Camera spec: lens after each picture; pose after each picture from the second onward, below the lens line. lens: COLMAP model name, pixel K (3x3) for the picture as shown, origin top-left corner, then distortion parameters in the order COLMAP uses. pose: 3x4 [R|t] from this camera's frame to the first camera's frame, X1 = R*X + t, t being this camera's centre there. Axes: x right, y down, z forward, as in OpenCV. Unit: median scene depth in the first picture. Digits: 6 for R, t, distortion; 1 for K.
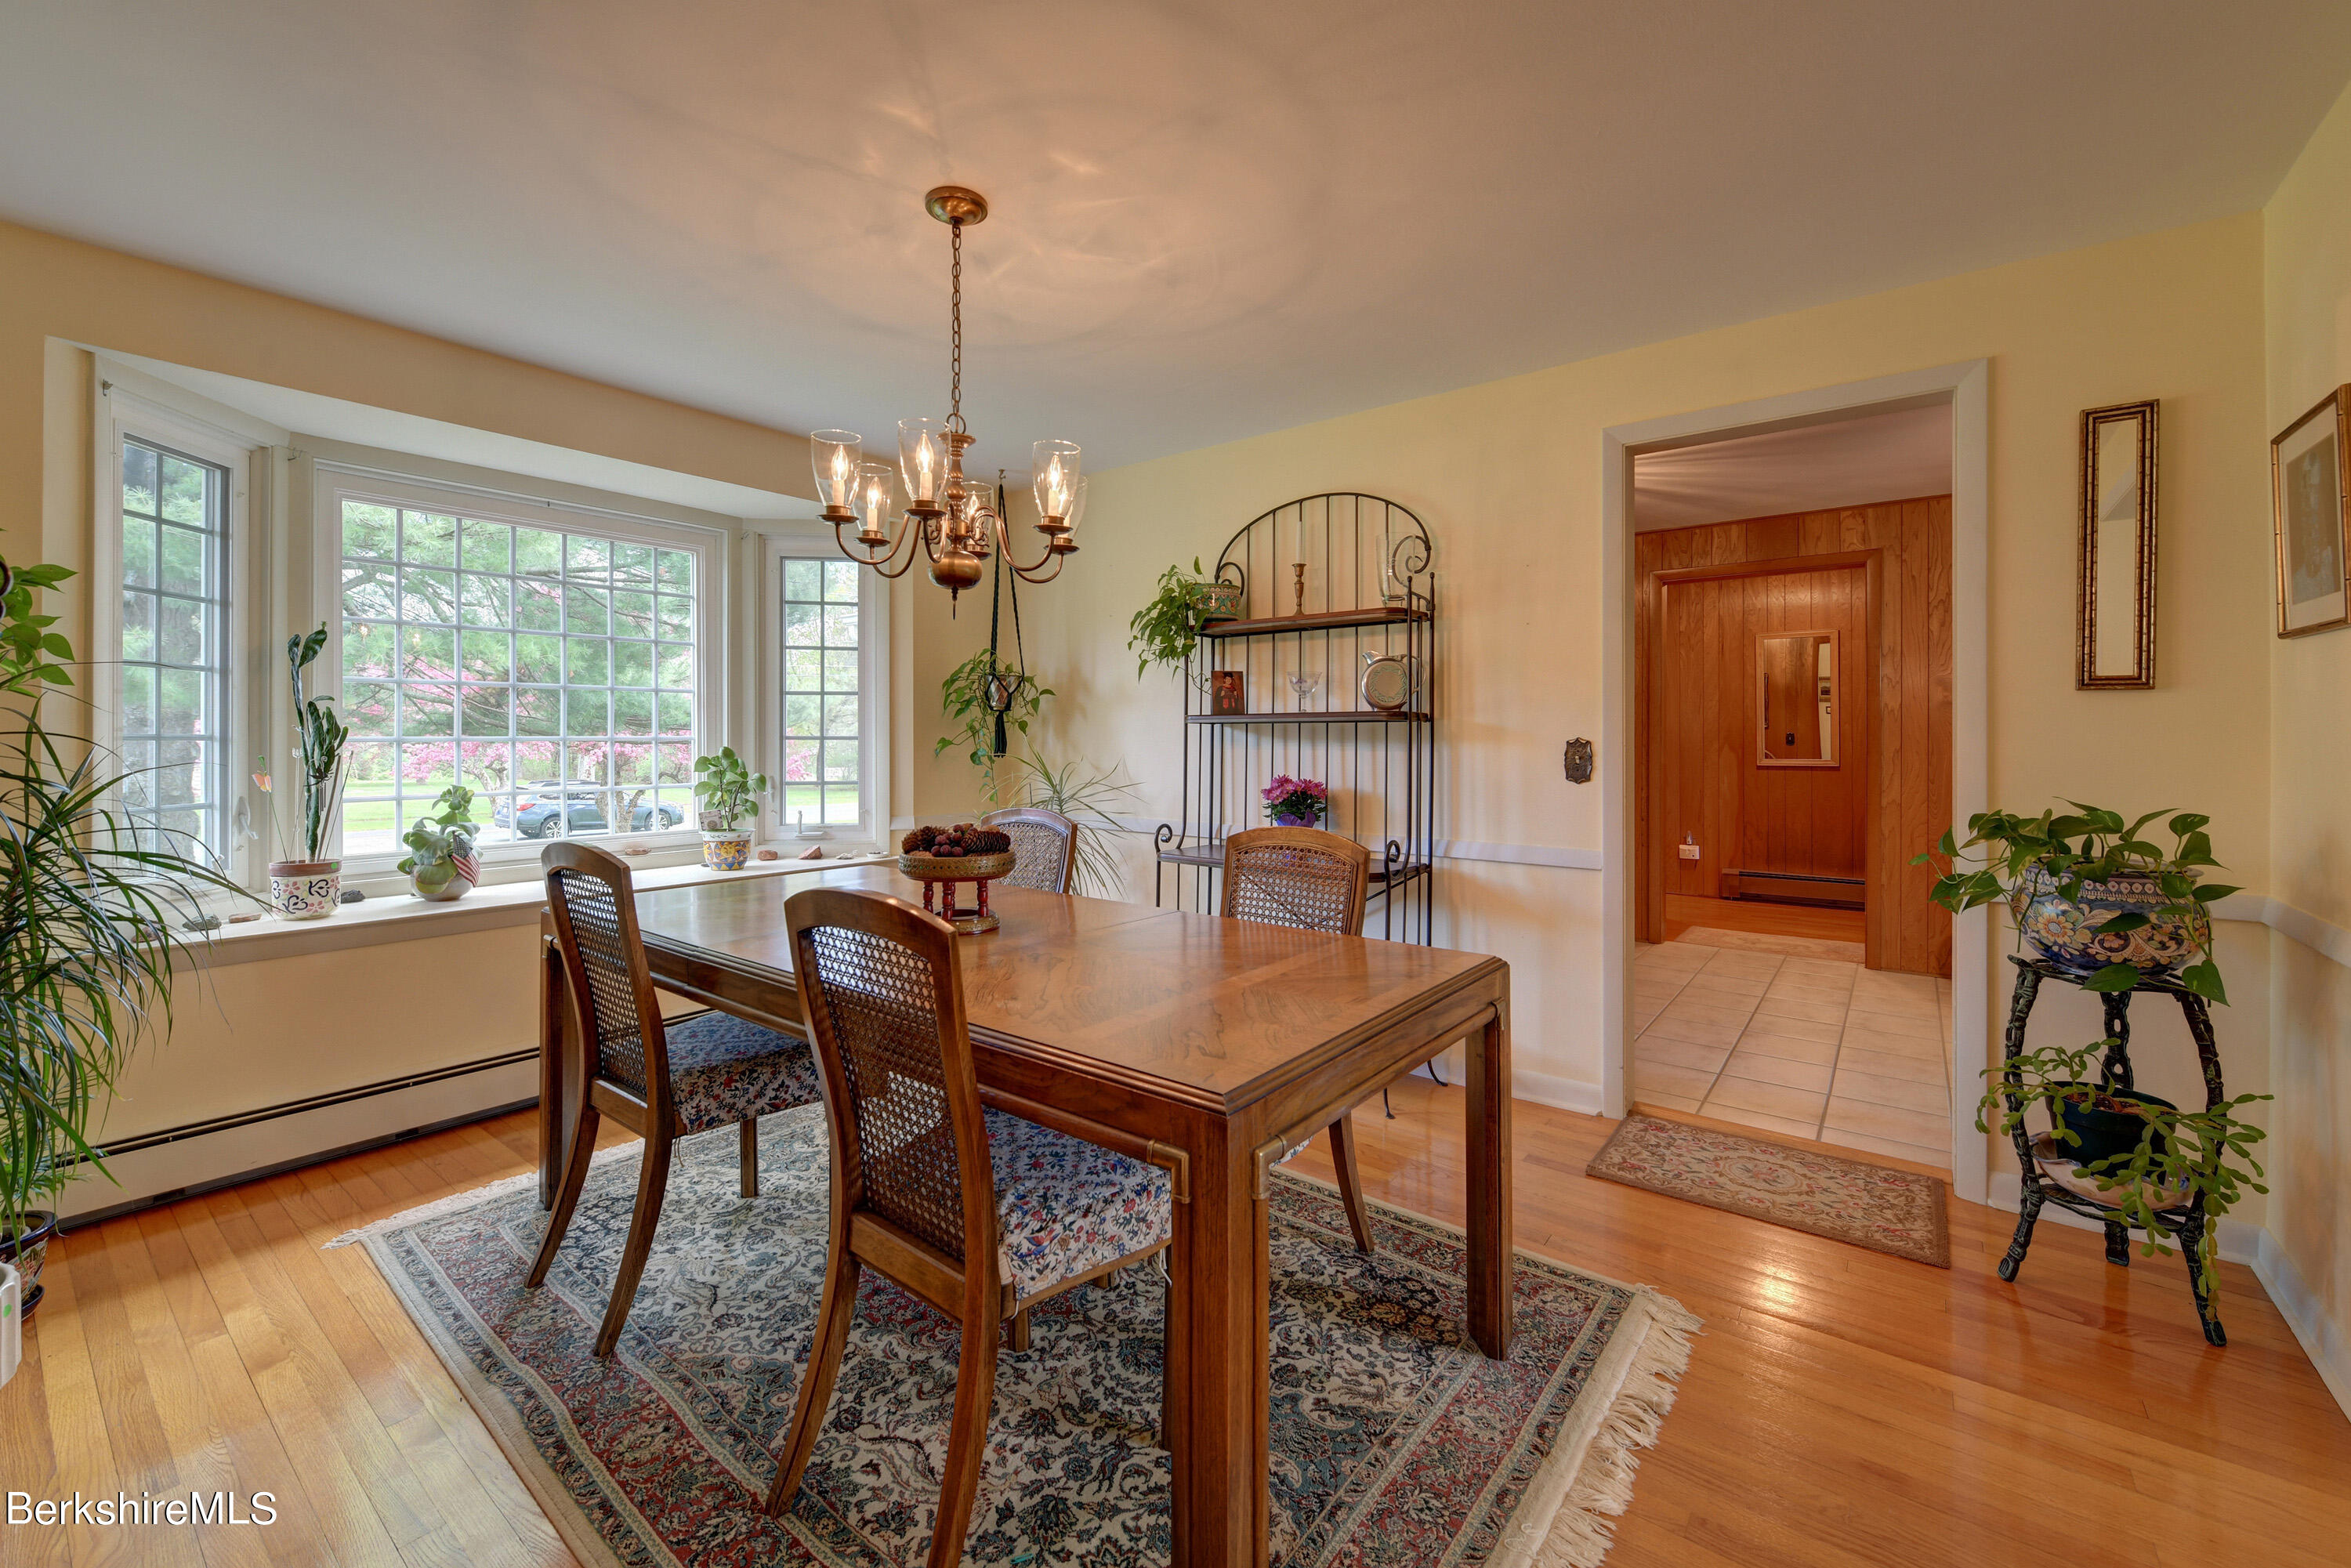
lens RADIAL K [[950.6, 0, 1175.2], [0, 950.6, 743.1], [0, 0, 1]] dist [0.002928, -0.000420]
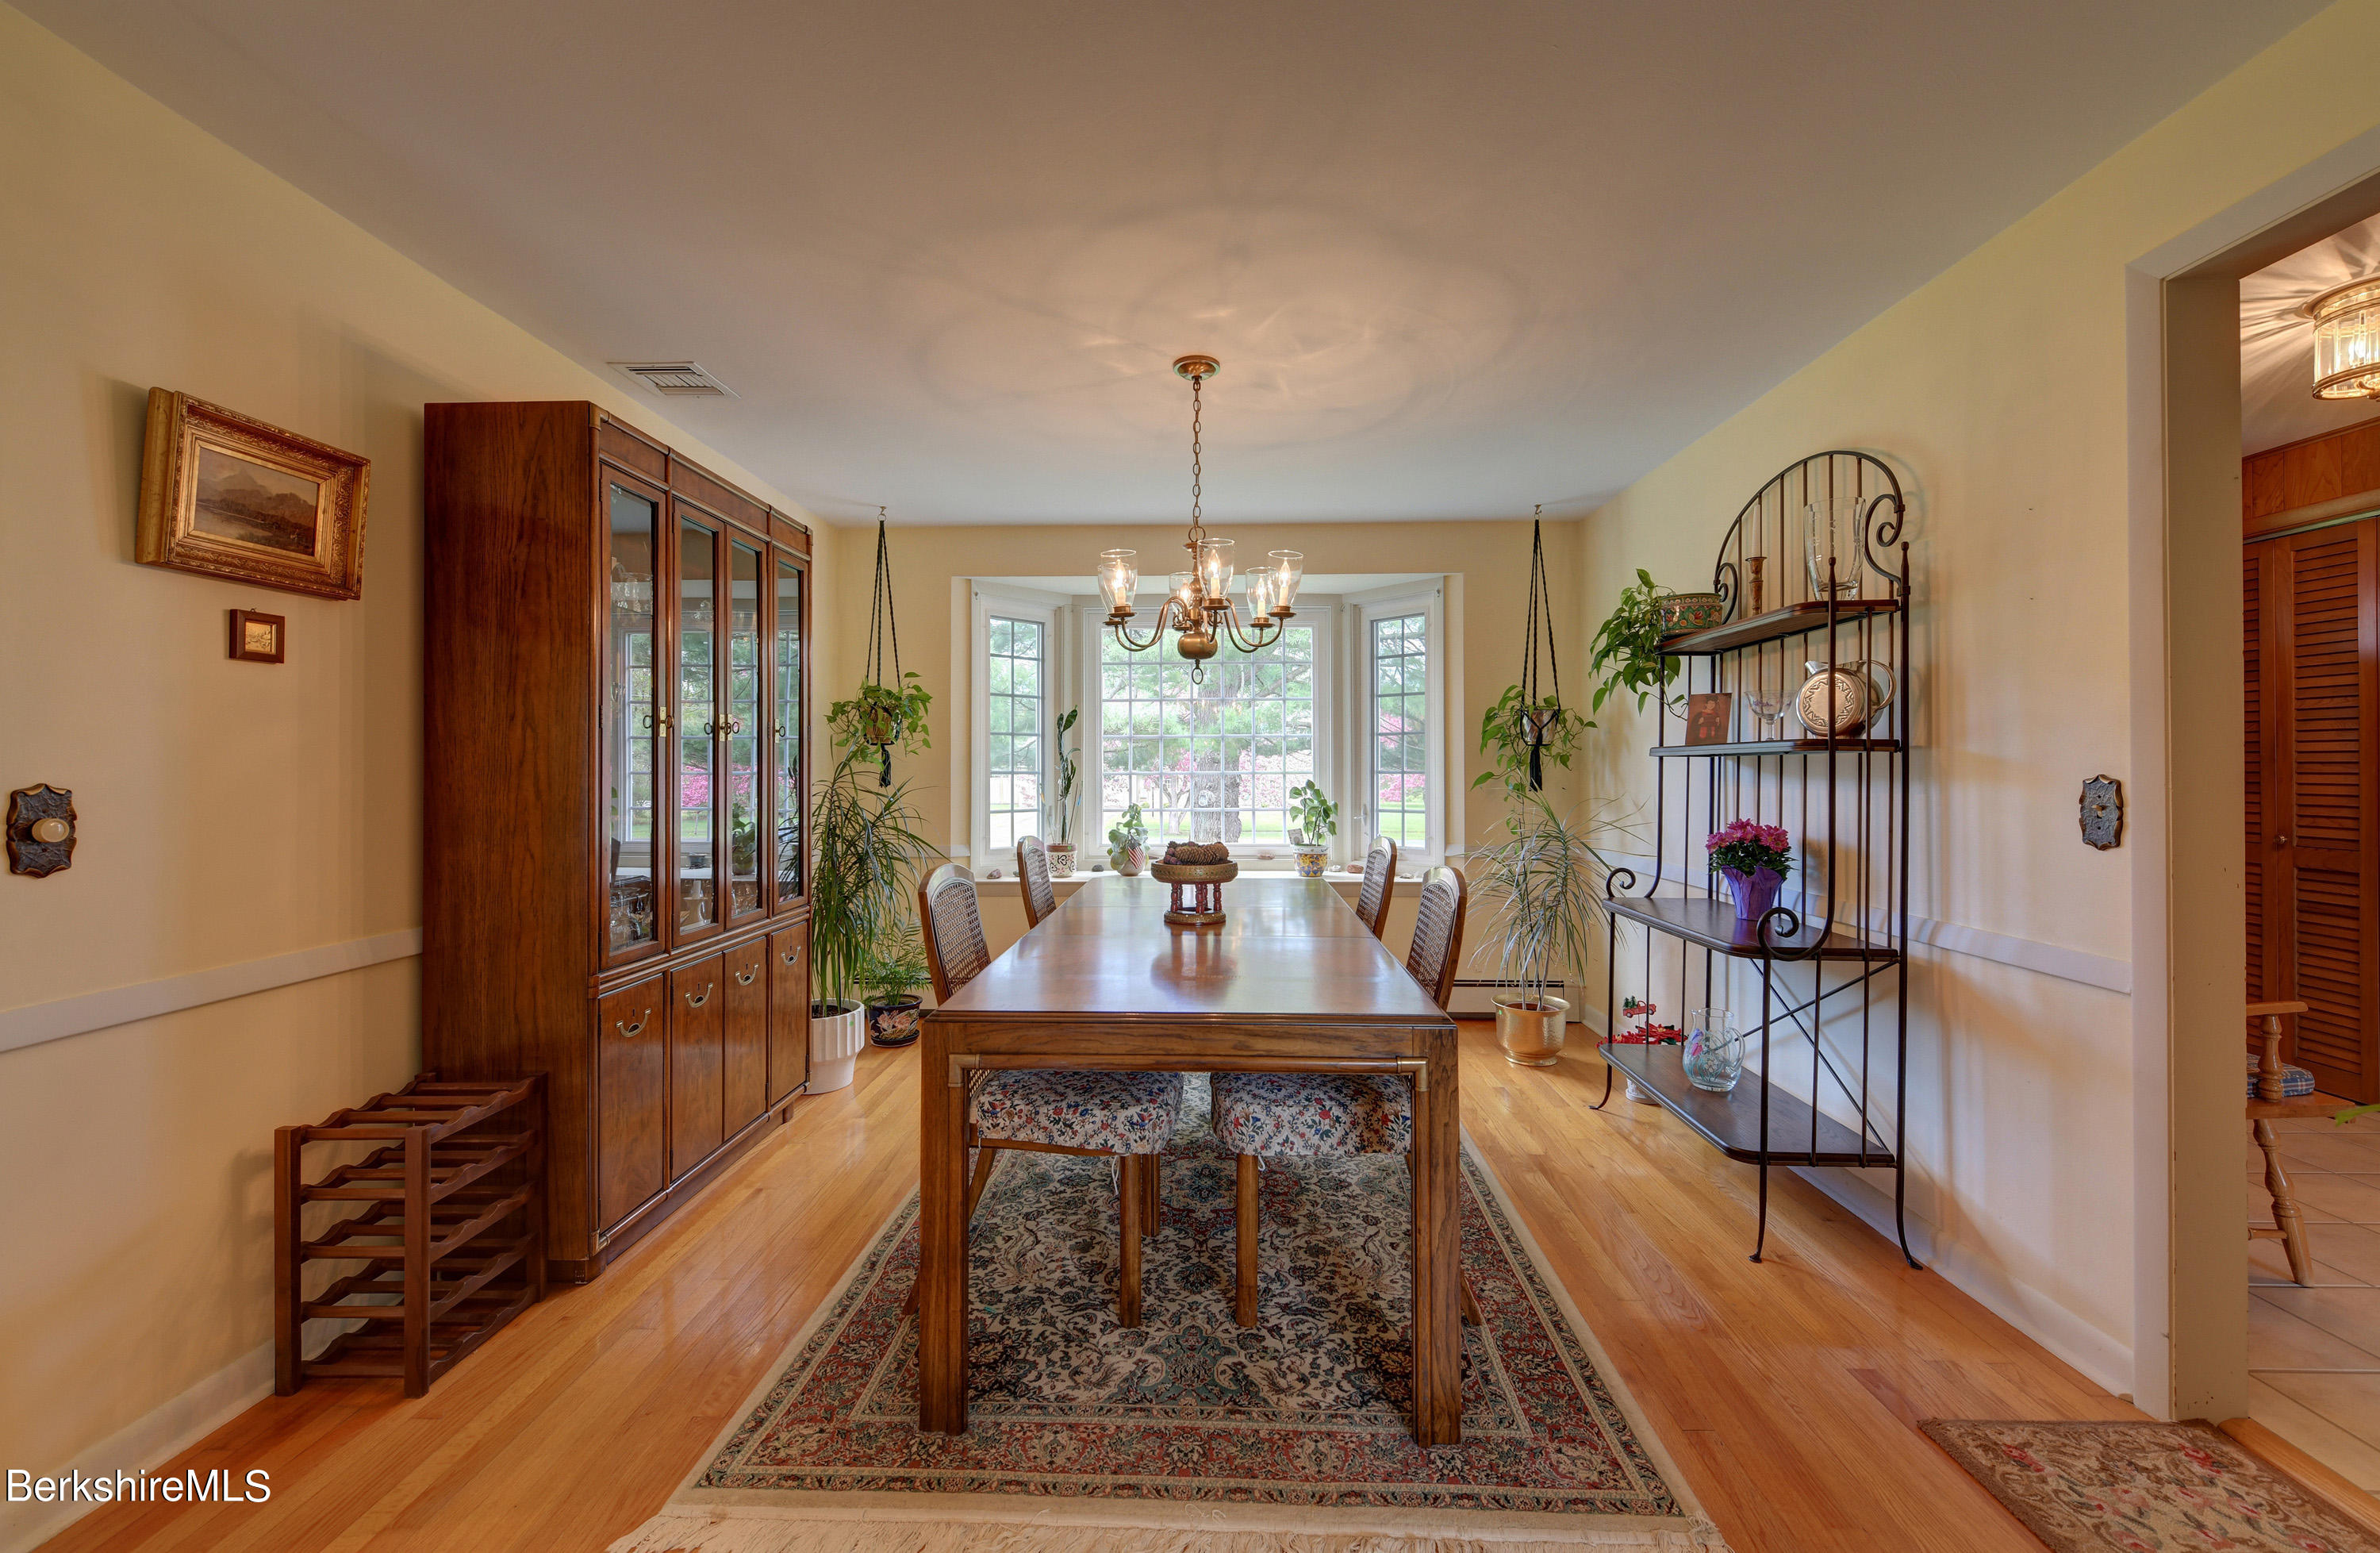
lens RADIAL K [[950.2, 0, 1195.7], [0, 950.2, 770.6], [0, 0, 1]] dist [-0.001866, -0.000140]
pose [[0.588741, -0.000364, -0.808322, 0.608255], [-0.002607, 0.999994, -0.002349, -0.005495], [0.808318, 0.003490, 0.588736, 0.172912]]
